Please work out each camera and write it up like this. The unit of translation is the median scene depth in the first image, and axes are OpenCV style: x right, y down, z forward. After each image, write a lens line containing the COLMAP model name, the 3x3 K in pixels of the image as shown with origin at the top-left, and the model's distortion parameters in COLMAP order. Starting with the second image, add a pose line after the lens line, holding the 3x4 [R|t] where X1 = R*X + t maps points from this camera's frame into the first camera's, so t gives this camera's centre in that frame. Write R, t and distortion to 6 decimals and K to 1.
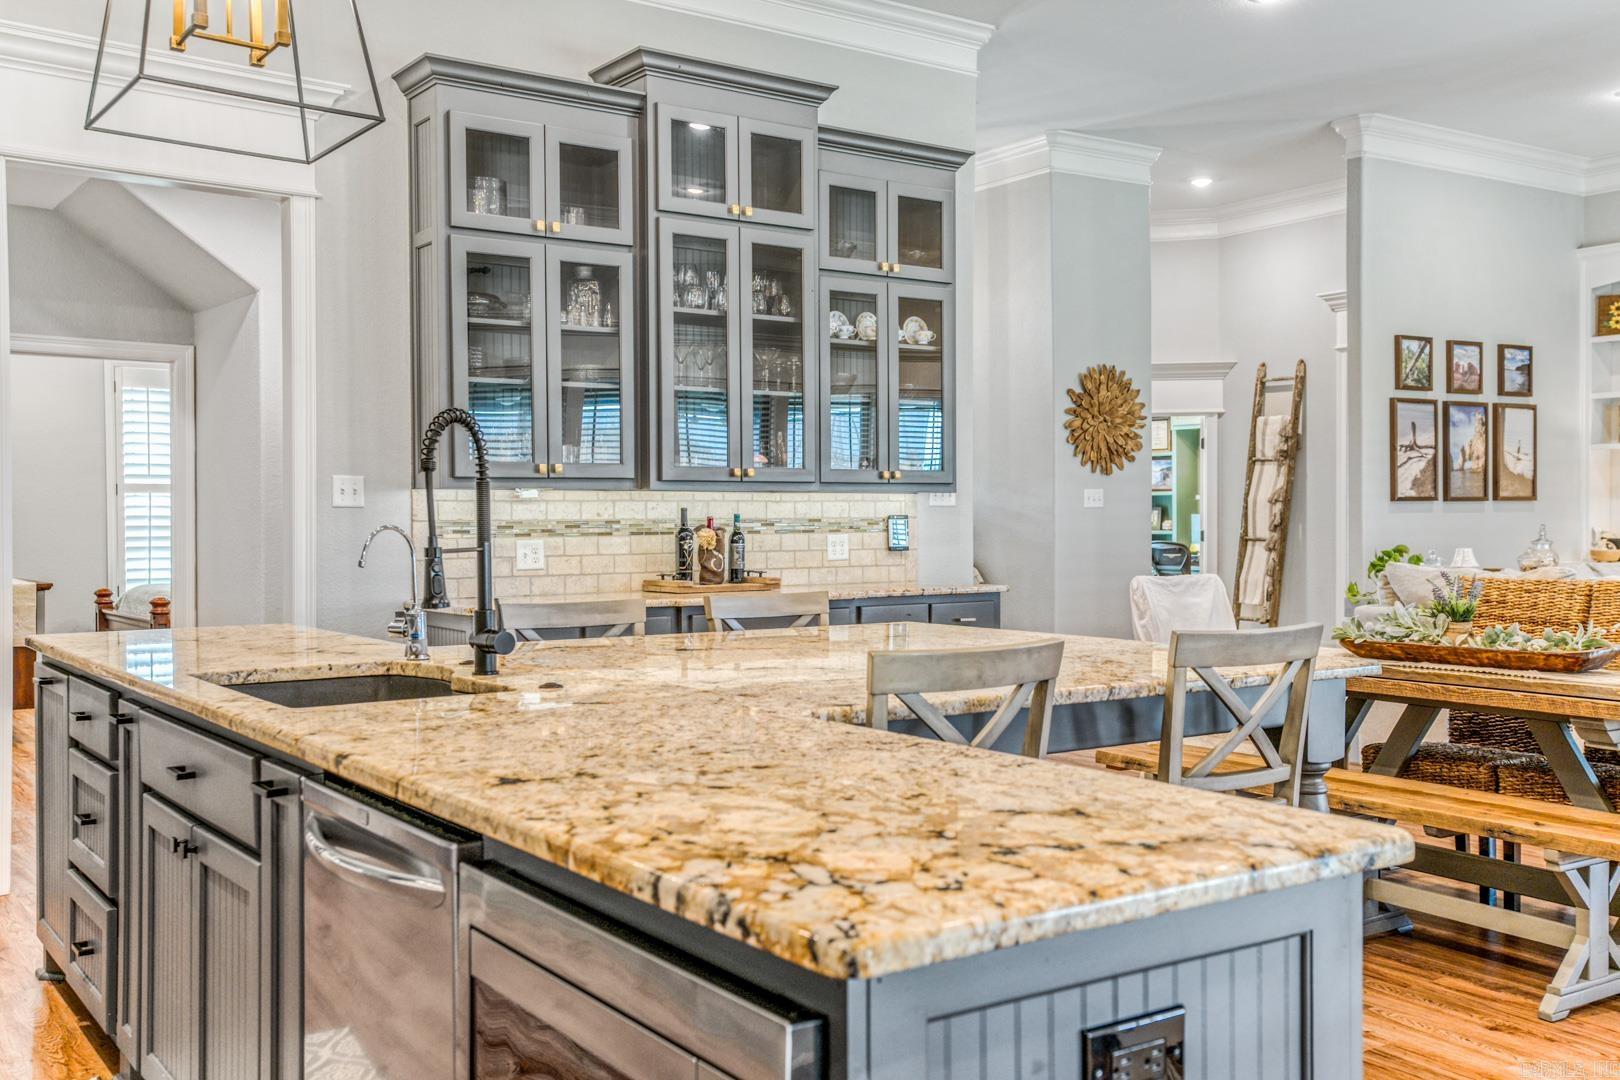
lens RADIAL K [[1520.4, 0, 817.5], [0, 1520.4, 543.3], [0, 0, 1]] dist [0.057522, 0.000000]
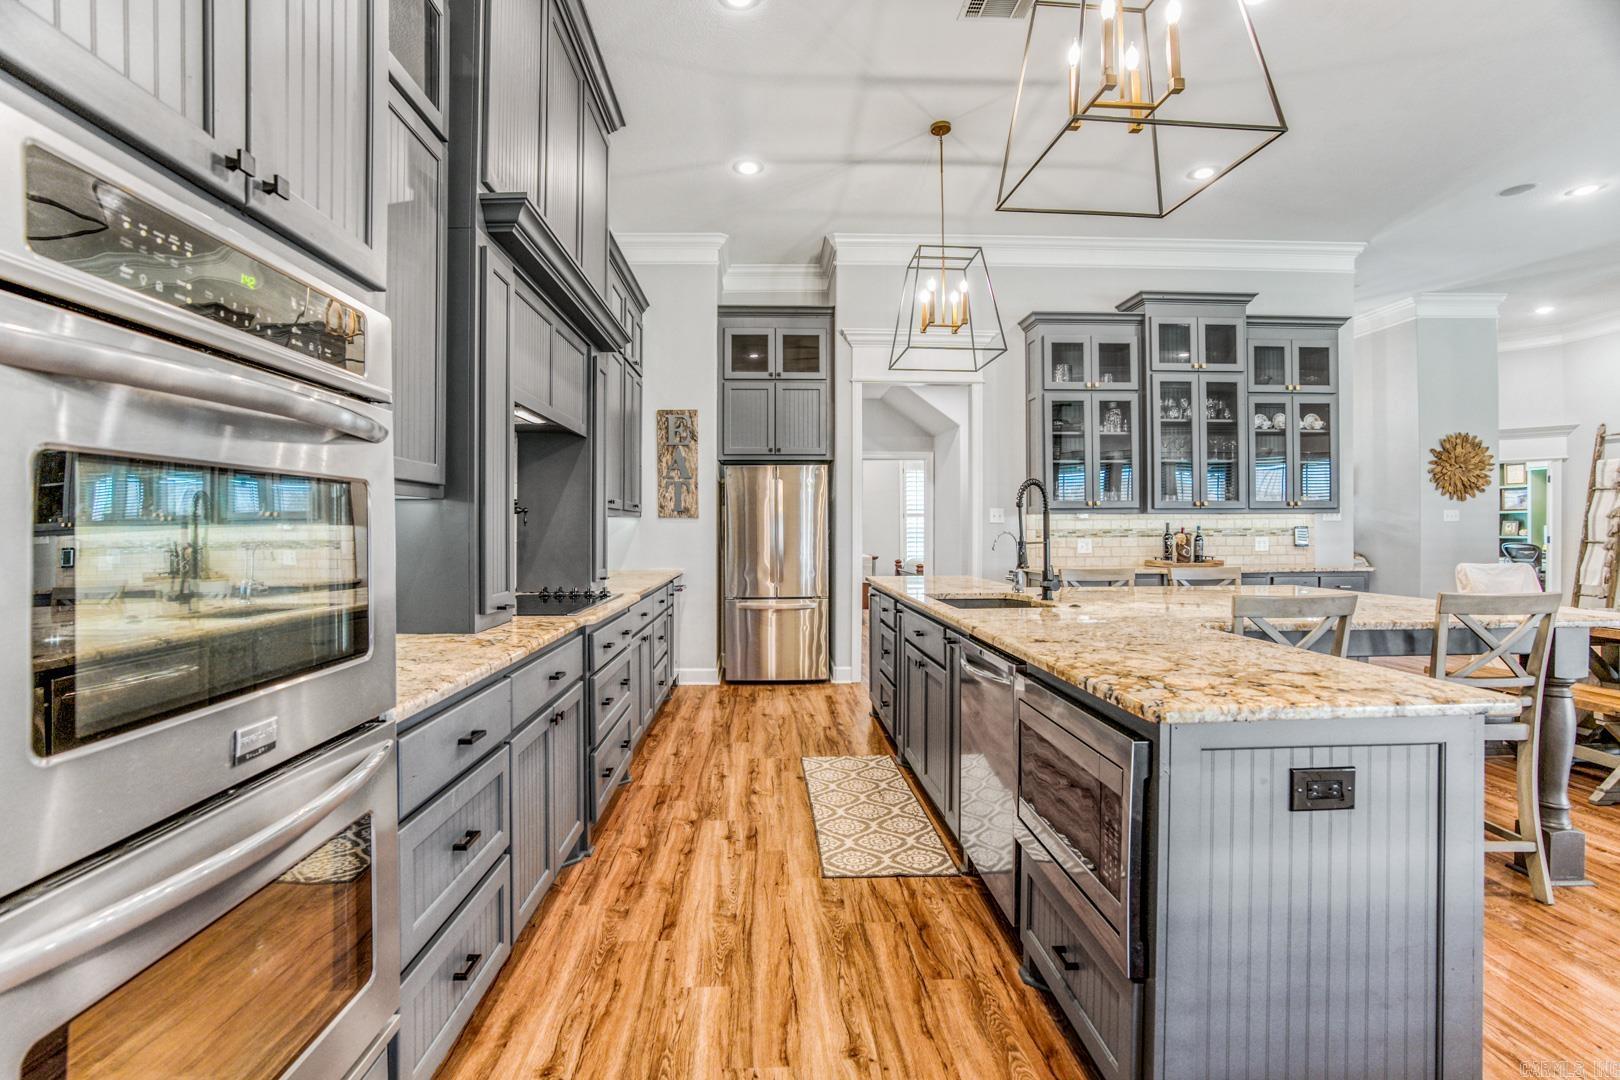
lens RADIAL K [[762.3, 0, 798.6], [0, 762.3, 530.1], [0, 0, 1]] dist [-0.050552, 0.017218]
pose [[0.842649, 0.000397, -0.538462, 0.032623], [-0.007868, 0.999902, -0.011576, 0.000698], [0.538405, 0.013992, 0.842570, -0.051877]]
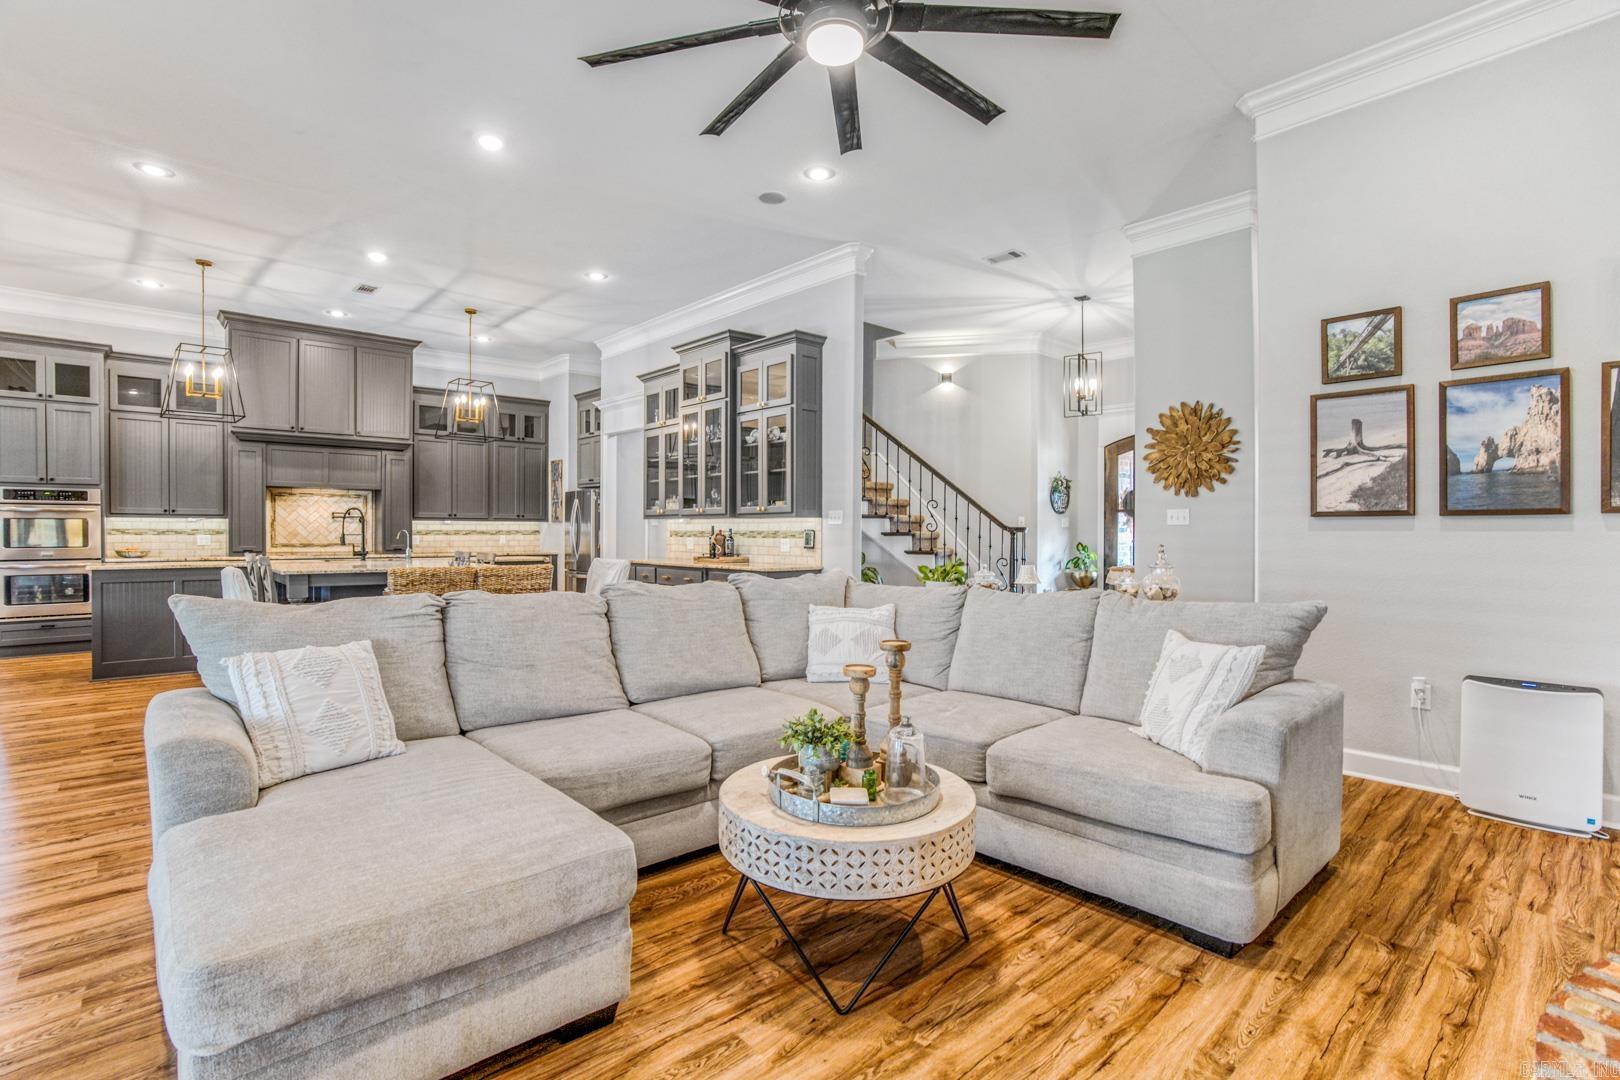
lens RADIAL K [[762.3, 0, 825.3], [0, 762.3, 534.2], [0, 0, 1]] dist [-0.050552, 0.017218]
pose [[0.148730, 0.009006, -0.988837, 1.132529], [-0.022426, 0.999732, 0.005732, -0.021337], [0.988624, 0.021323, 0.148892, 1.017394]]
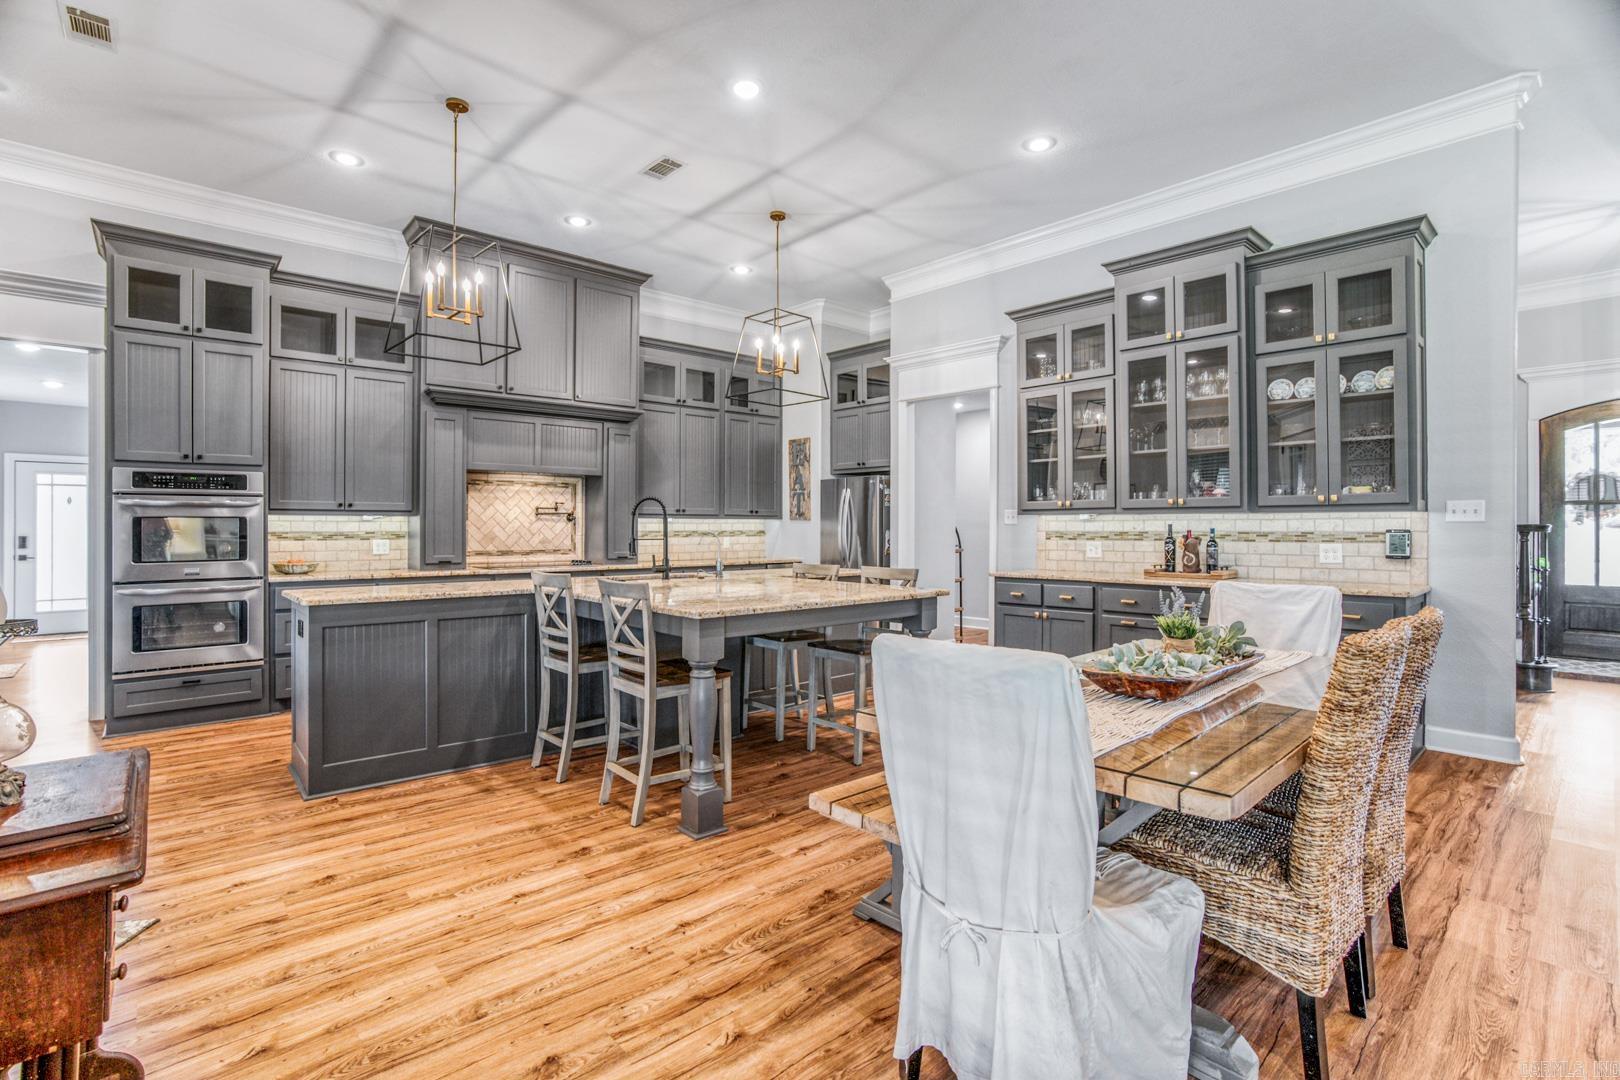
lens RADIAL K [[762.3, 0, 814.1], [0, 762.3, 534.6], [0, 0, 1]] dist [-0.050552, 0.017218]
pose [[0.133436, 0.013013, -0.990972, 0.667795], [-0.018654, 0.999770, 0.010616, -0.014046], [0.990882, 0.017069, 0.133648, 0.530828]]
